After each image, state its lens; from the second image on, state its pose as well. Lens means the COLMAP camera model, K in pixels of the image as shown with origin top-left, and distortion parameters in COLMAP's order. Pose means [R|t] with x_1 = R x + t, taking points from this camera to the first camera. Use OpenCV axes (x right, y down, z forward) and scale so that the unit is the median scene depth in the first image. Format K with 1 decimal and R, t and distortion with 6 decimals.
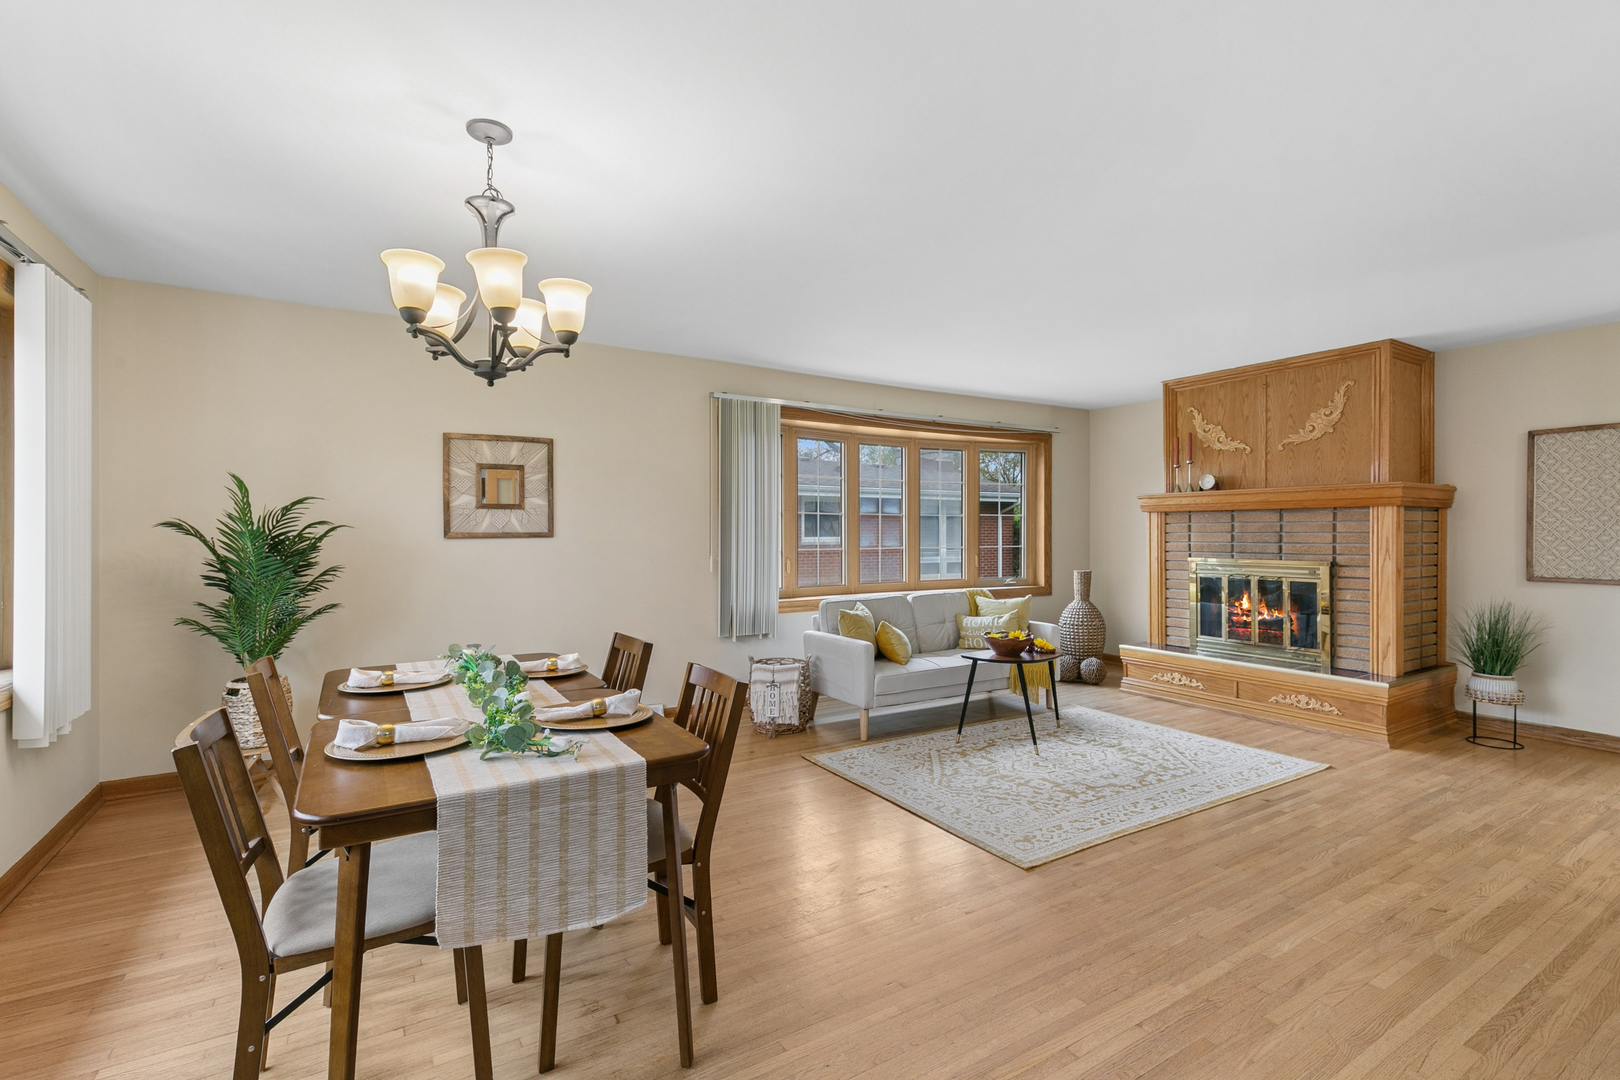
lens RADIAL K [[725.5, 0, 802.0], [0, 725.5, 534.3], [0, 0, 1]] dist [0.001925, -0.000140]
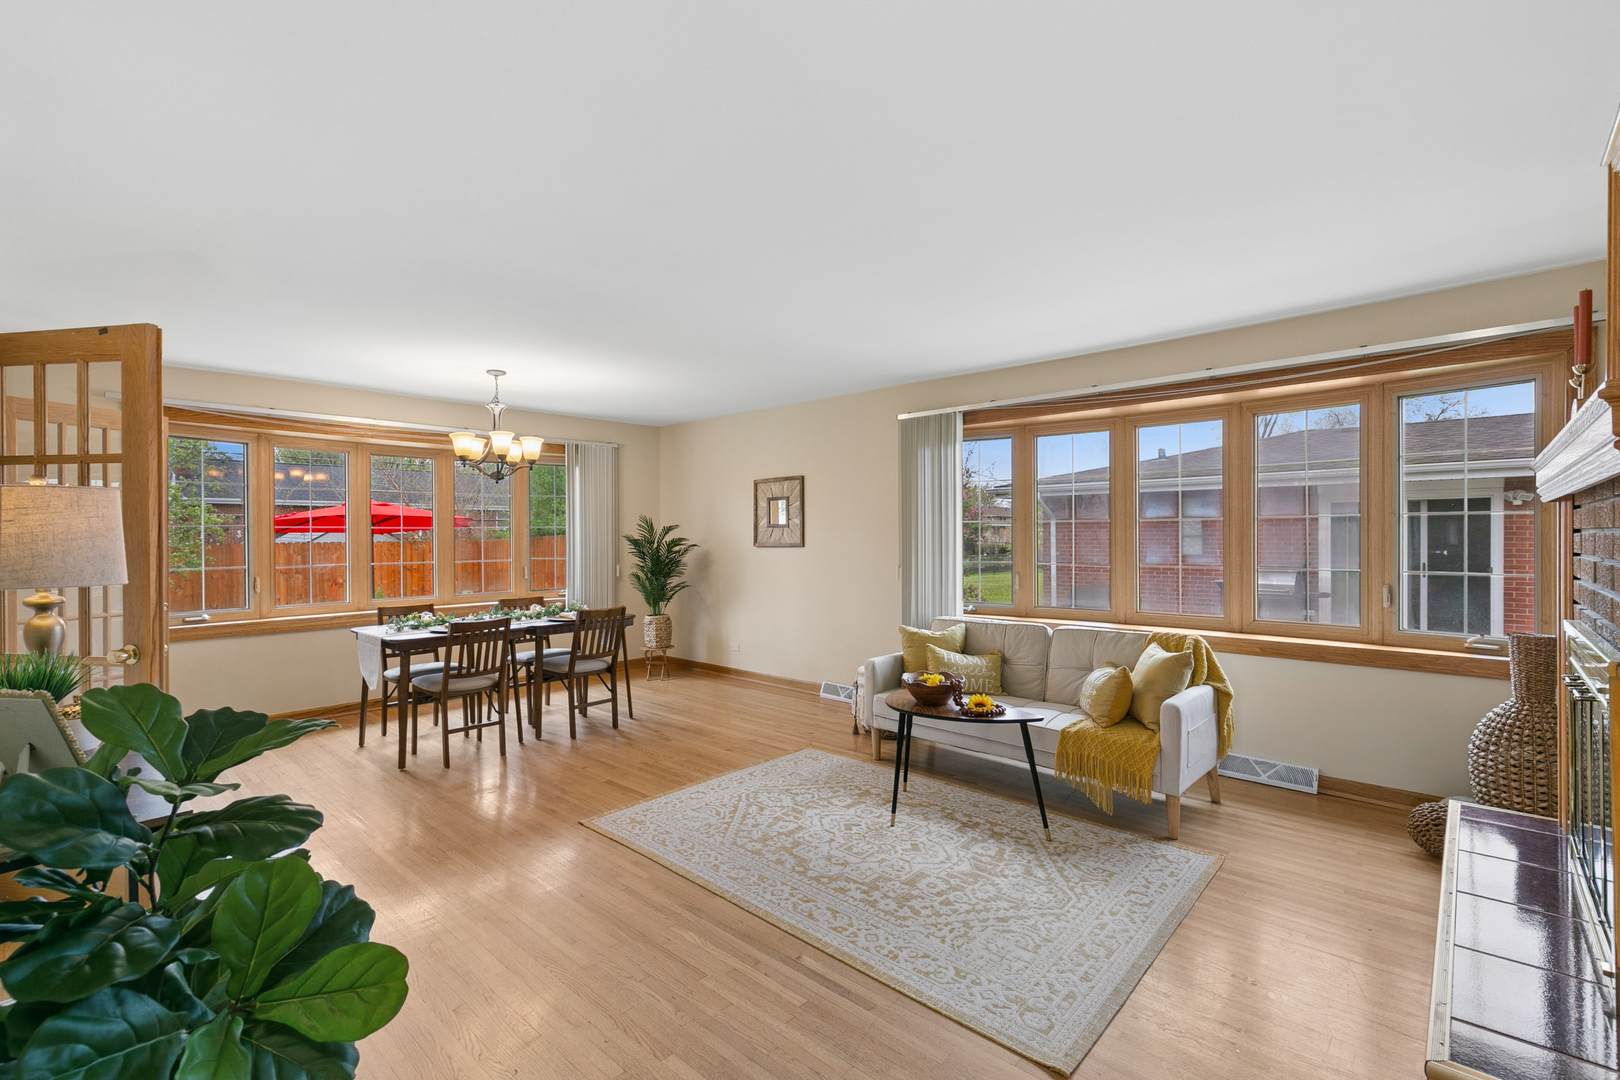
lens RADIAL K [[723.0, 0, 806.8], [0, 723.0, 536.3], [0, 0, 1]] dist [0.002948, -0.000081]
pose [[0.275158, -0.000448, -0.961399, 0.935866], [0.003915, 0.999992, 0.000654, -0.016217], [0.961391, -0.003944, 0.275158, 0.602312]]
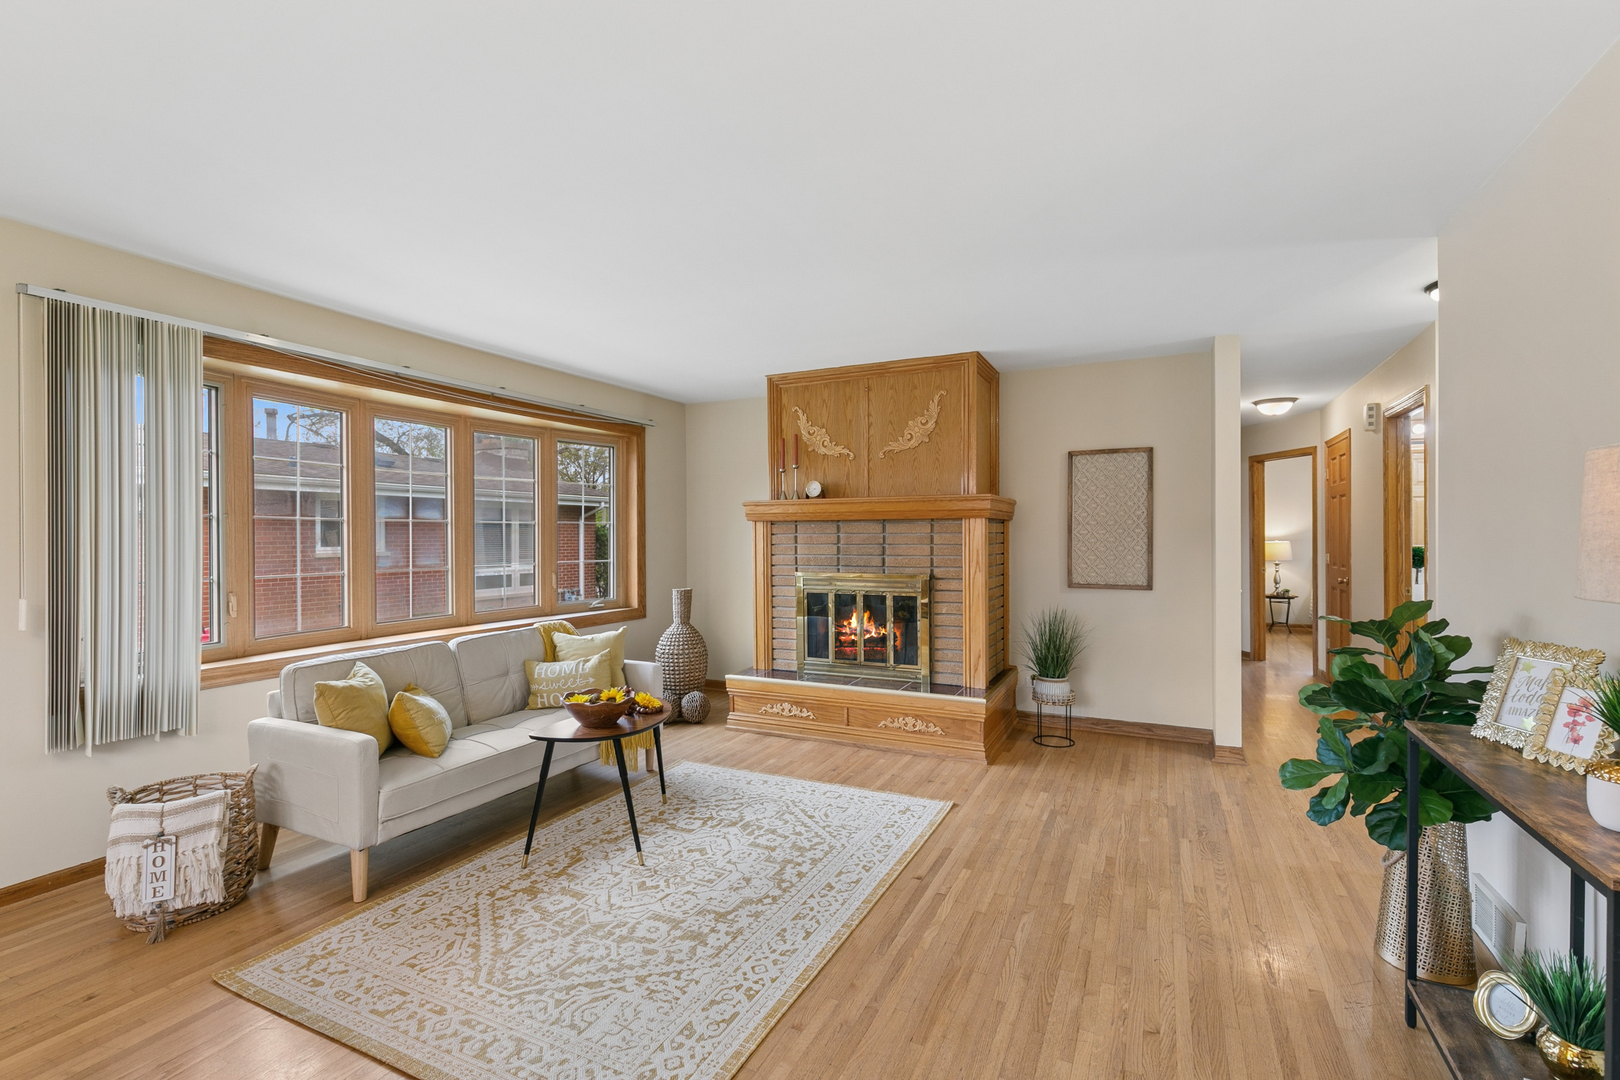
lens RADIAL K [[723.0, 0, 806.8], [0, 723.0, 536.3], [0, 0, 1]] dist [0.002948, -0.000081]
pose [[0.841568, -0.002917, 0.540143, 0.069278], [0.004625, 0.999988, -0.001806, -0.012598], [-0.540131, 0.004018, 0.841571, 0.278412]]
